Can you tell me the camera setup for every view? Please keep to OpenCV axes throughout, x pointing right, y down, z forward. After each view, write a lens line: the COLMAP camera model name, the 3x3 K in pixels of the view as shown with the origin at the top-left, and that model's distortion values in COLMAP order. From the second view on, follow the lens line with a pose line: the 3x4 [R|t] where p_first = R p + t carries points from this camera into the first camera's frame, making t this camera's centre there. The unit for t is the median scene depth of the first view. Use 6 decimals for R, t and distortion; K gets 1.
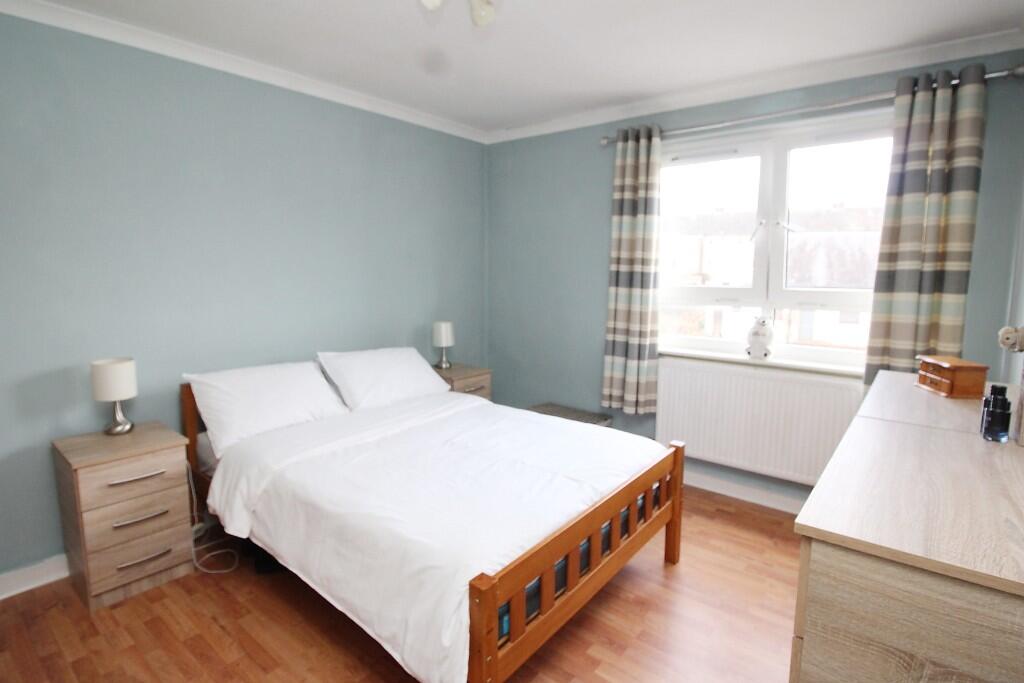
lens RADIAL K [[503.0, 0, 506.6], [0, 503.0, 326.3], [0, 0, 1]] dist [-0.000030, -0.000047]
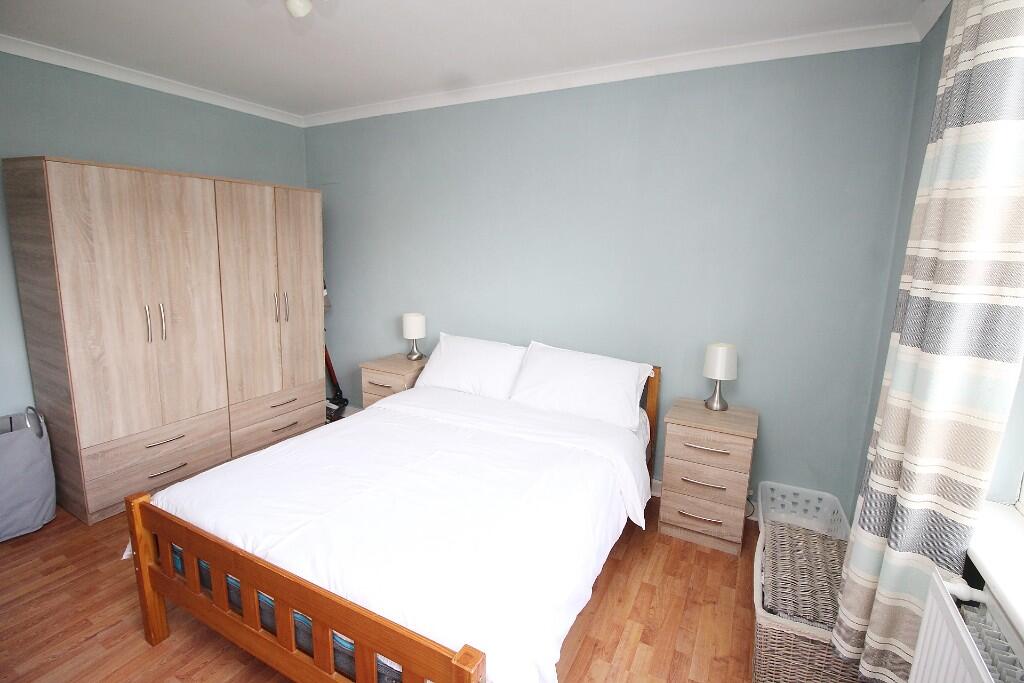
lens RADIAL K [[503.0, 0, 506.6], [0, 503.0, 326.3], [0, 0, 1]] dist [-0.000030, -0.000047]
pose [[0.195682, 0.152301, -0.968769, 0.674982], [-0.151019, 0.980763, 0.123682, -0.109253], [0.968969, 0.122100, 0.214918, 0.795834]]
